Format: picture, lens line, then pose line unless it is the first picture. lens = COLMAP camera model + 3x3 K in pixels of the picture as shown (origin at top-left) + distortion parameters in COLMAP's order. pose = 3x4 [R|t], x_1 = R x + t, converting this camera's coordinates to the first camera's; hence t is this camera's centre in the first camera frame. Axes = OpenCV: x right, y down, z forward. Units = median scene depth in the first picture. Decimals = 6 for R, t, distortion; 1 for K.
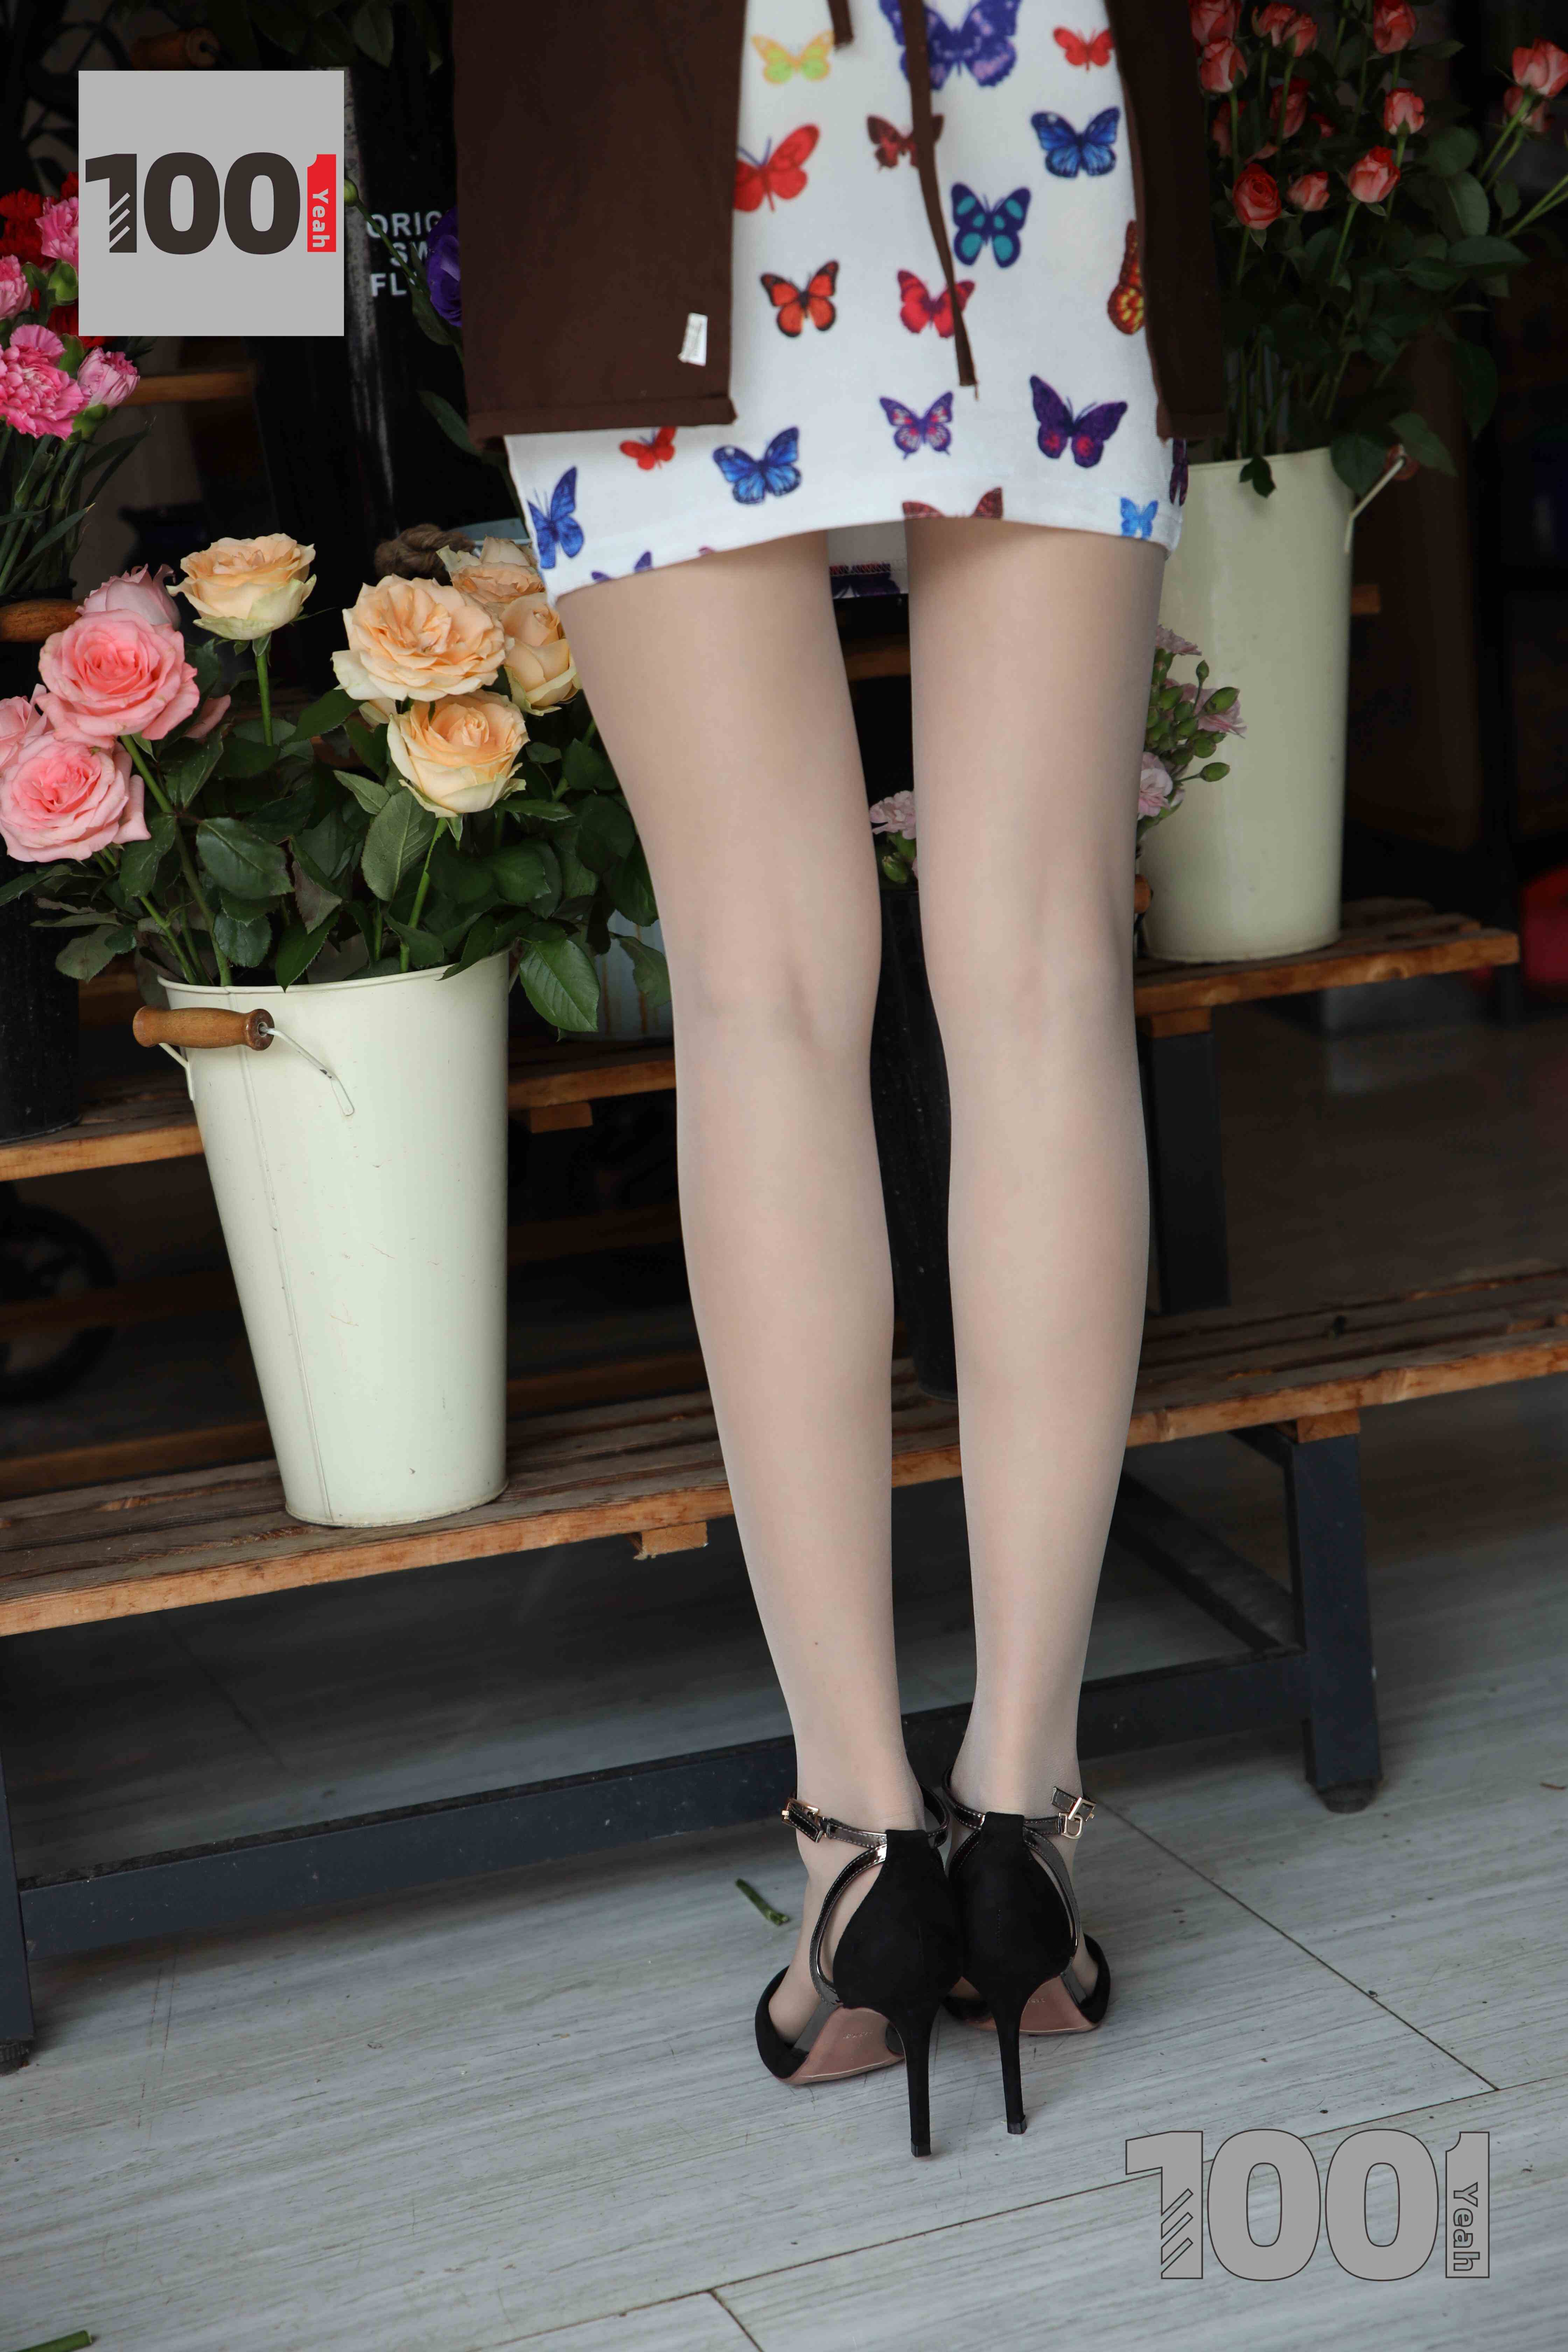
lens RADIAL K [[4197.8, 0, 758.3], [0, 4197.8, 1175.3], [0, 0, 1]] dist [0.146524, 0.000000]
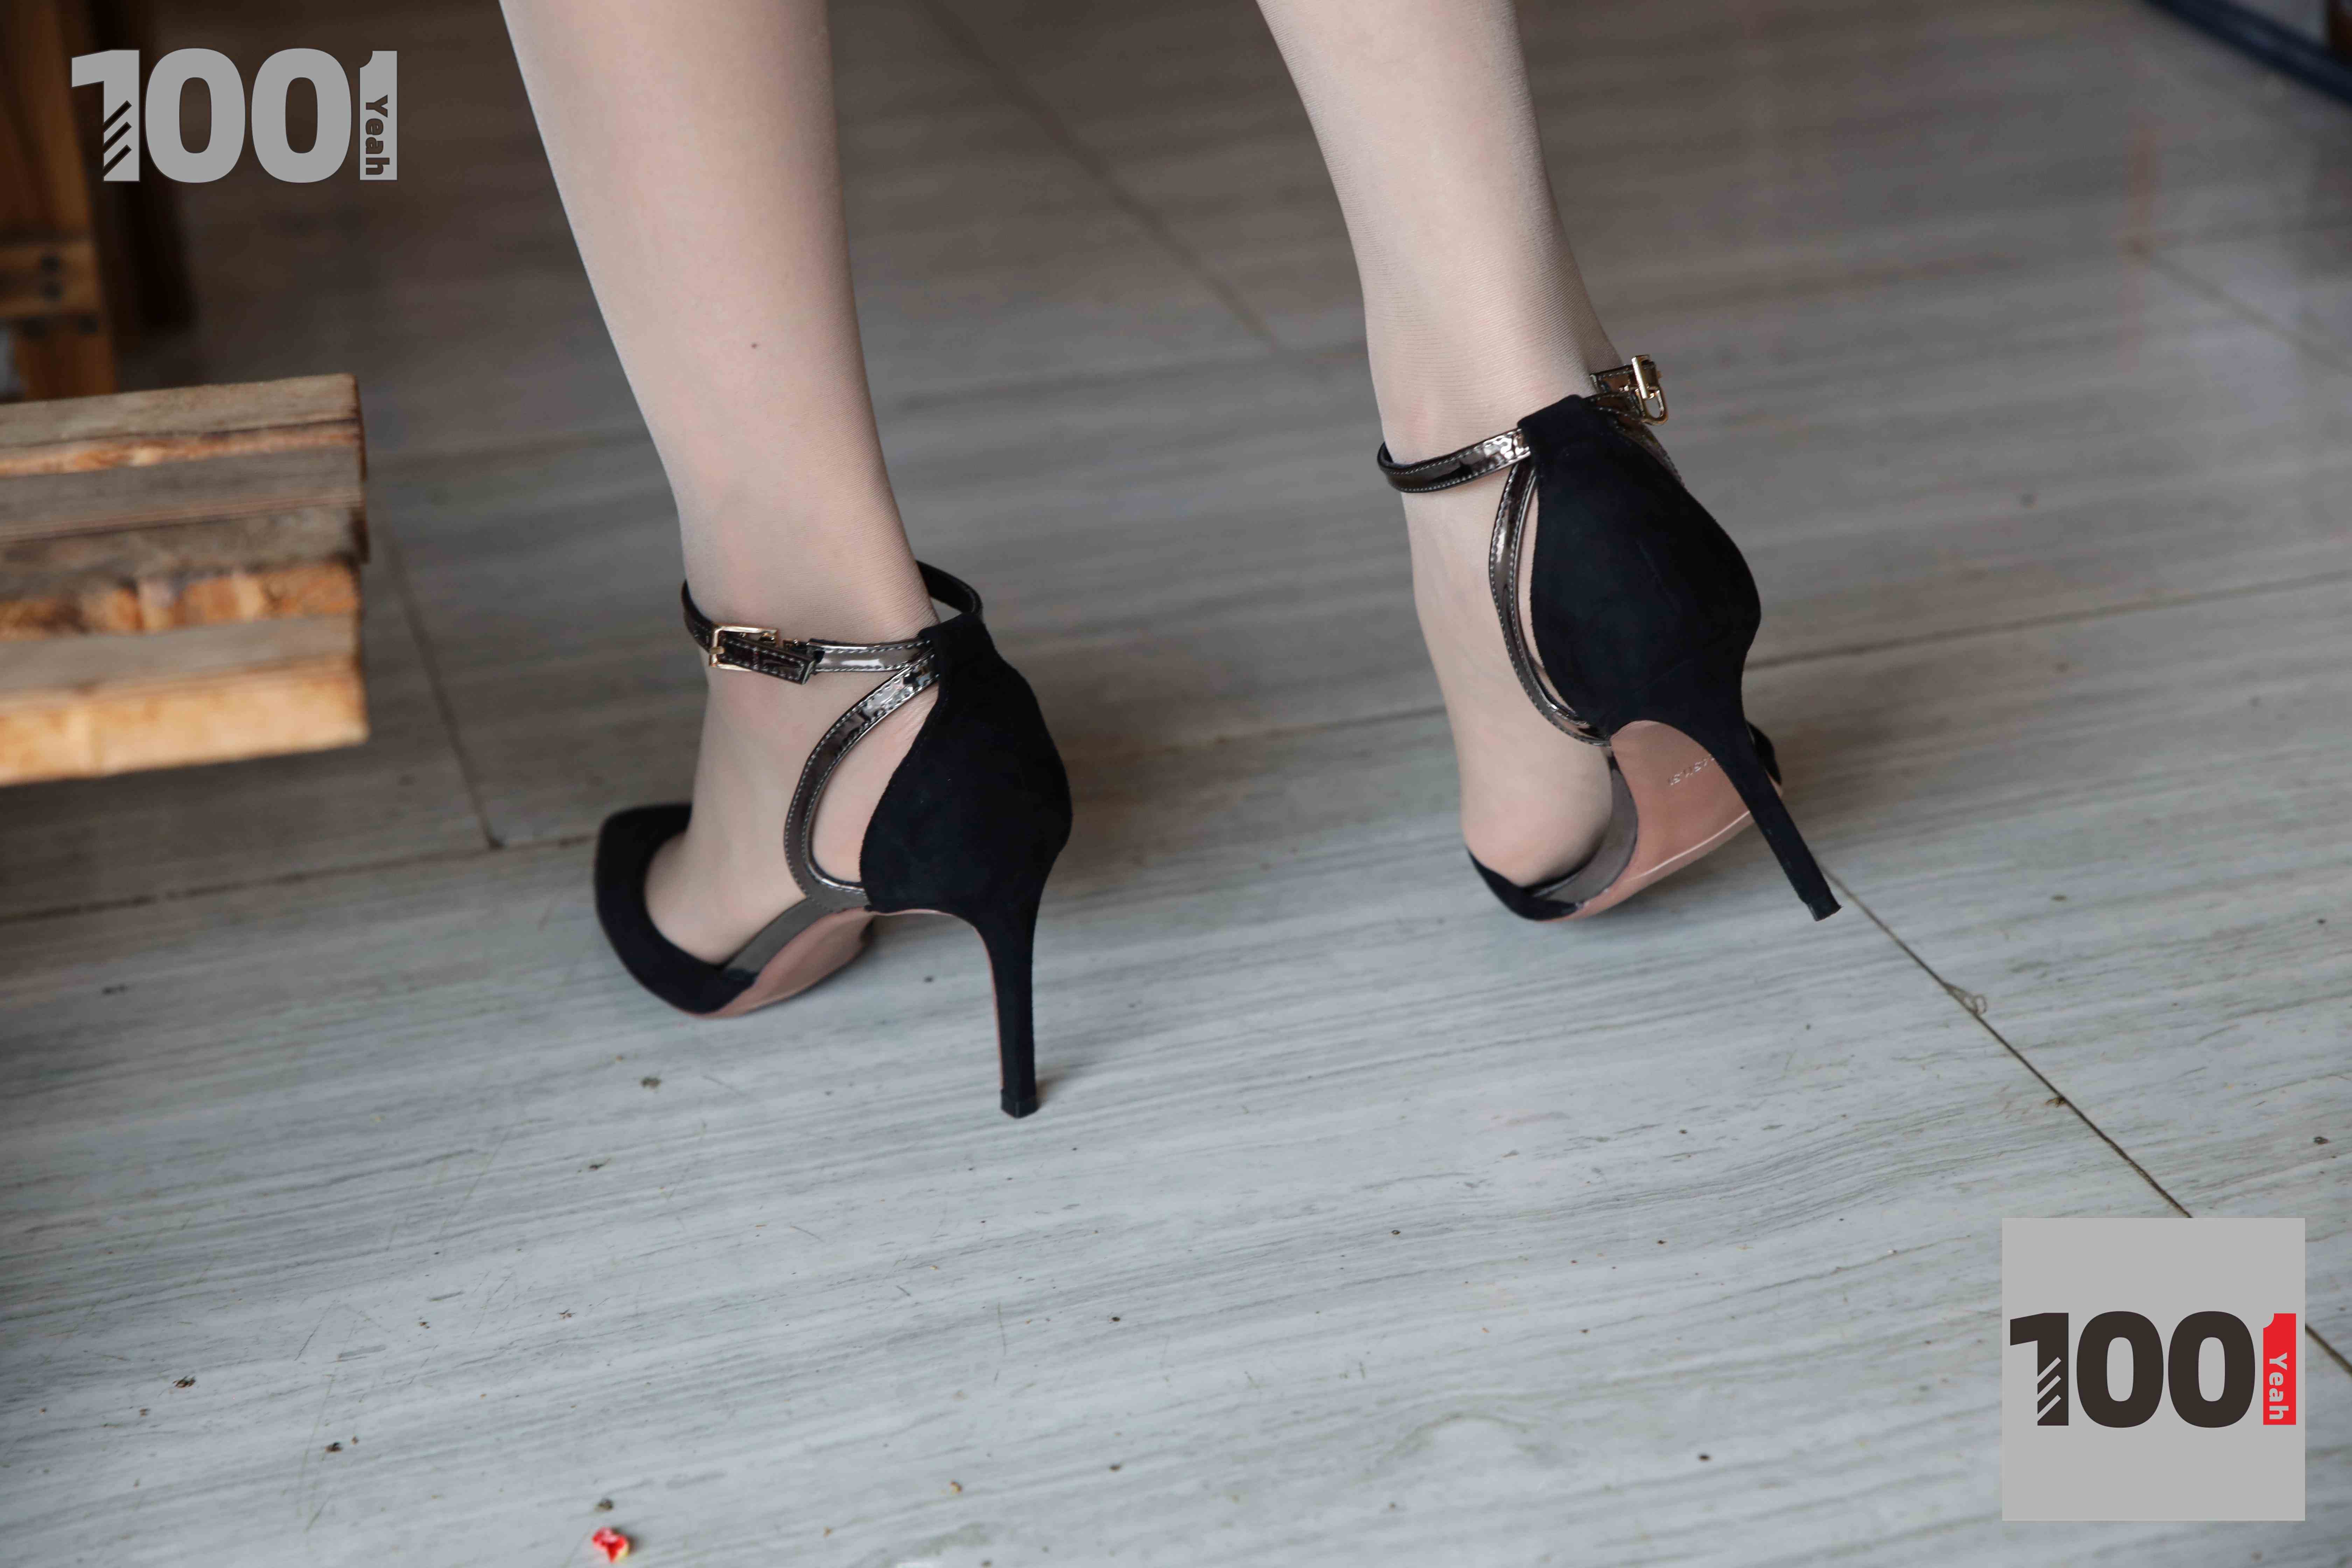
lens RADIAL K [[4197.8, 0, 1185.0], [0, 4197.8, 768.8], [0, 0, 1]] dist [0.146524, 0.000000]
pose [[0.996366, 0.078587, -0.032854, 0.322630], [-0.069657, 0.973748, 0.216707, -0.042044], [0.049021, -0.213631, 0.975684, 0.691593]]
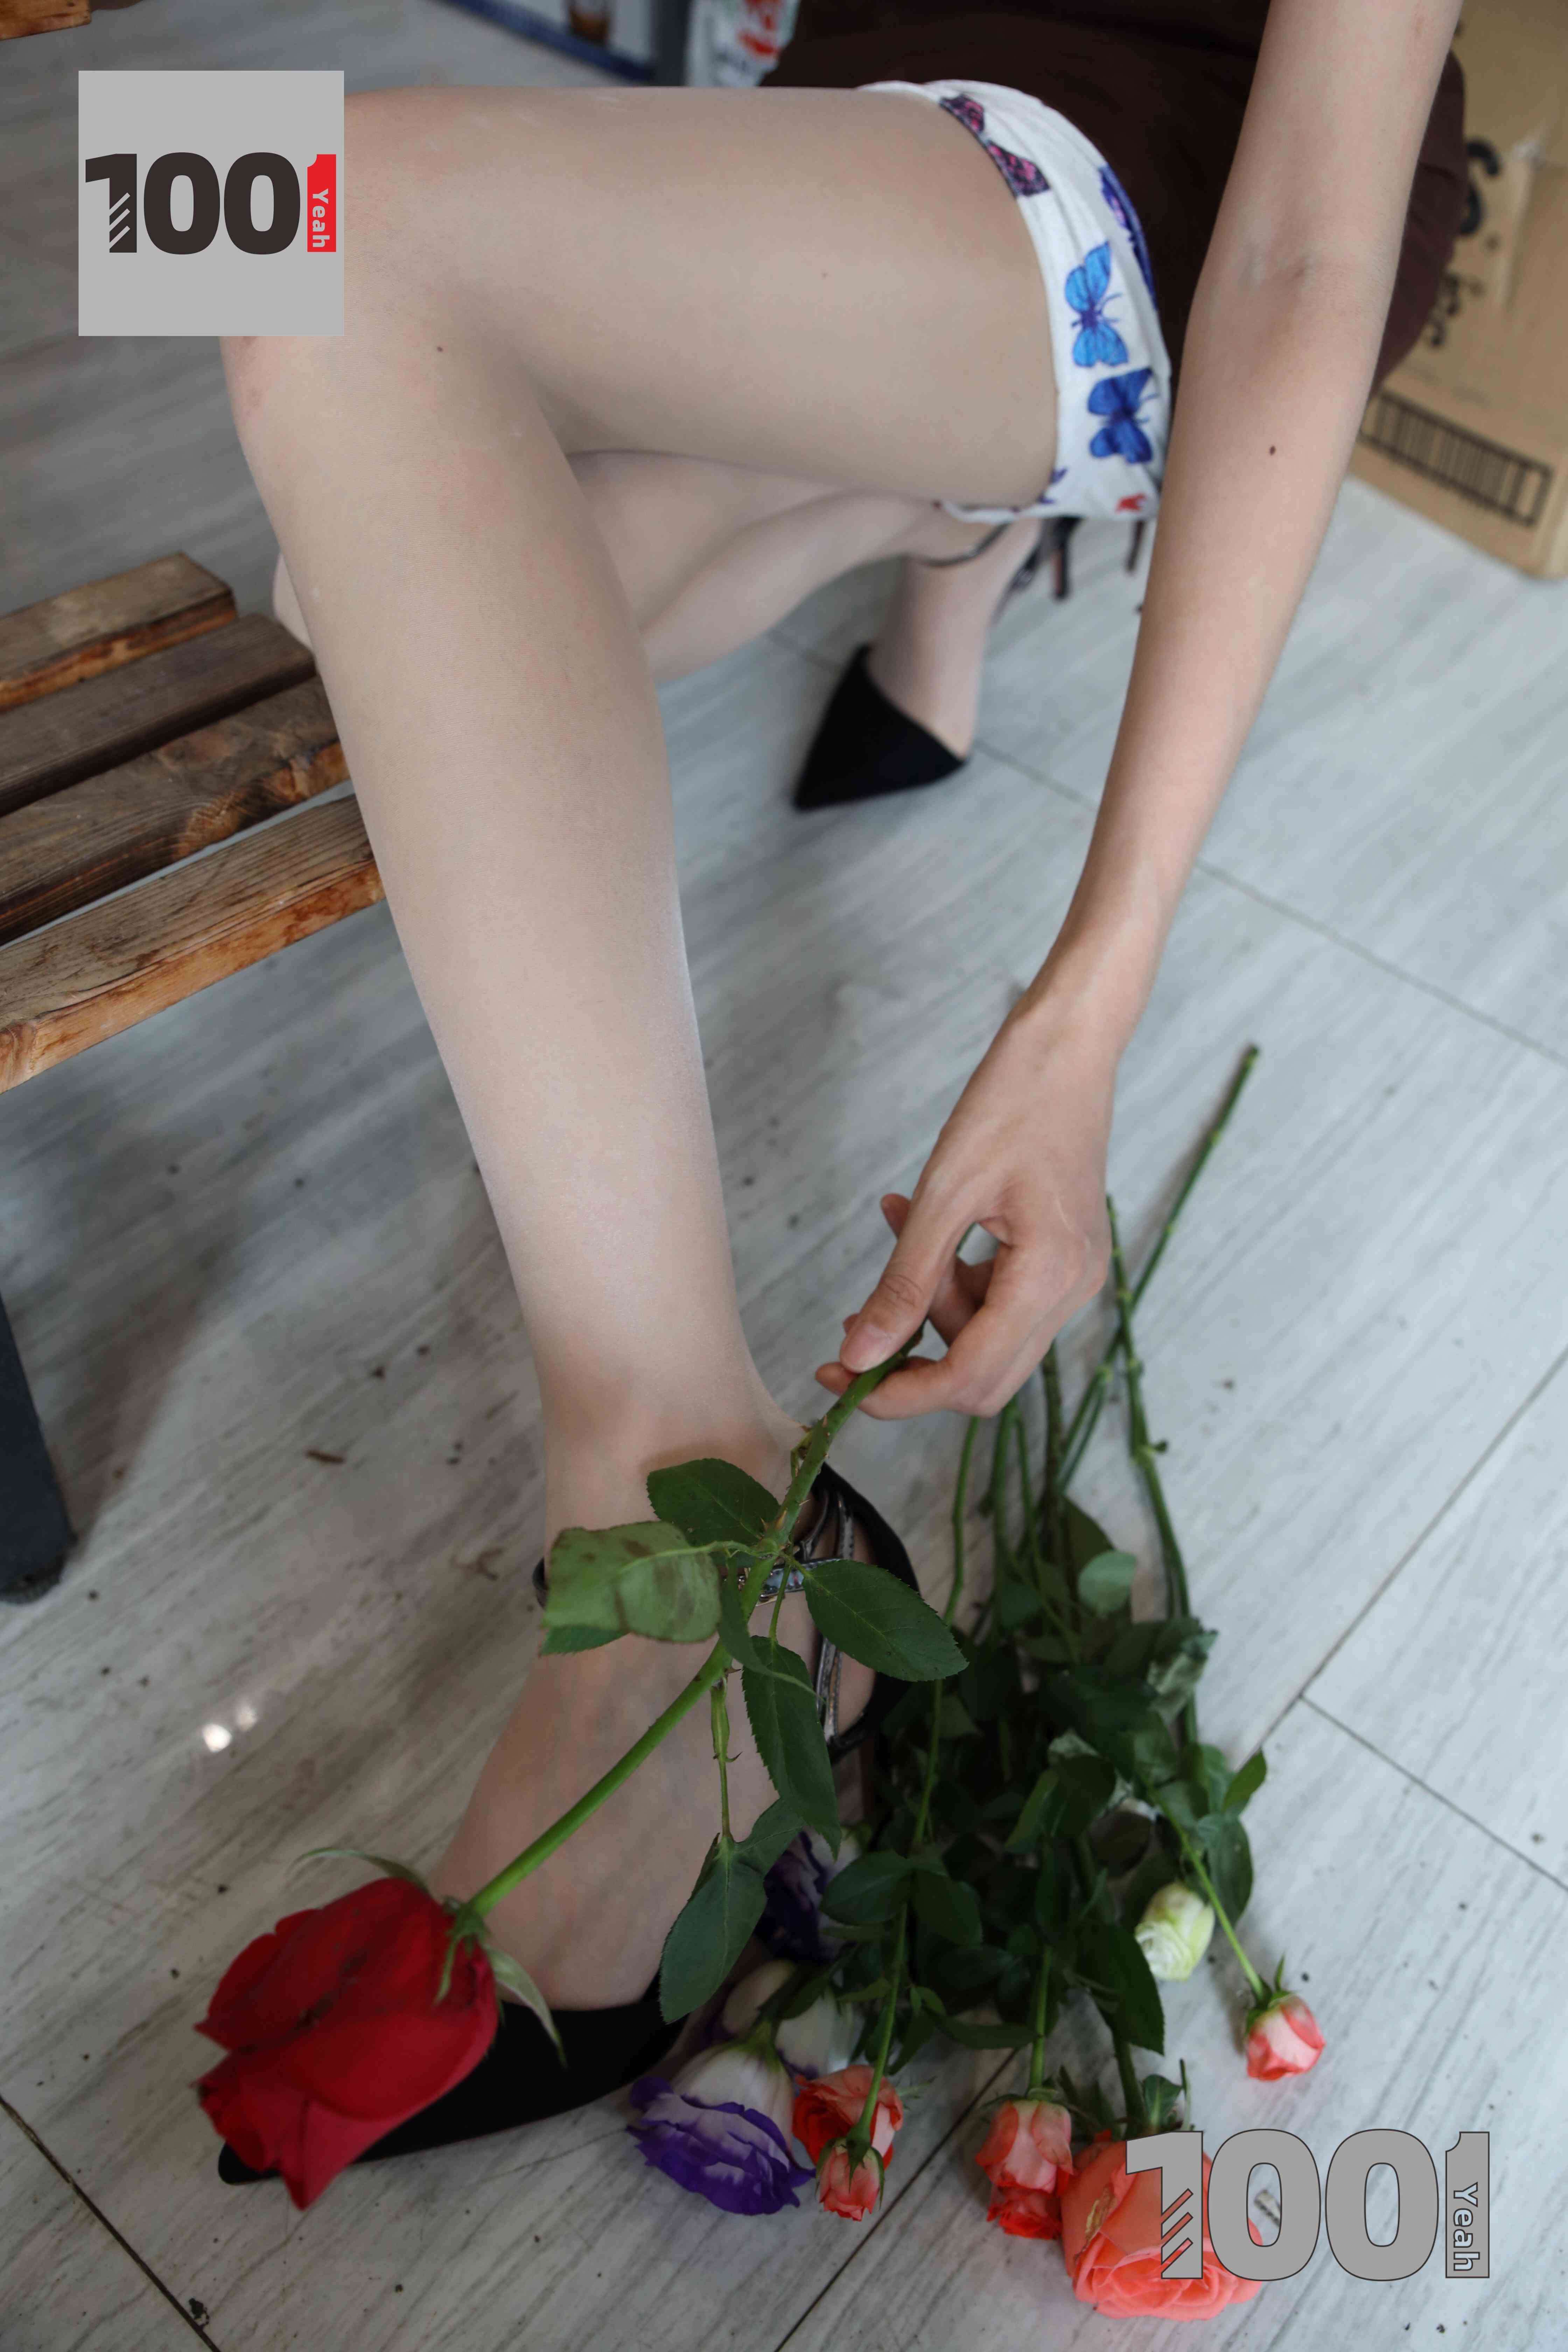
lens RADIAL K [[2082.0, 0, 792.4], [0, 2082.0, 1173.1], [0, 0, 1]] dist [-0.055306, 0.069914]
pose [[0.858761, -0.240883, 0.452222, 0.119776], [-0.053711, 0.835412, 0.546993, -0.085665], [-0.509553, -0.494026, 0.704482, 0.800711]]
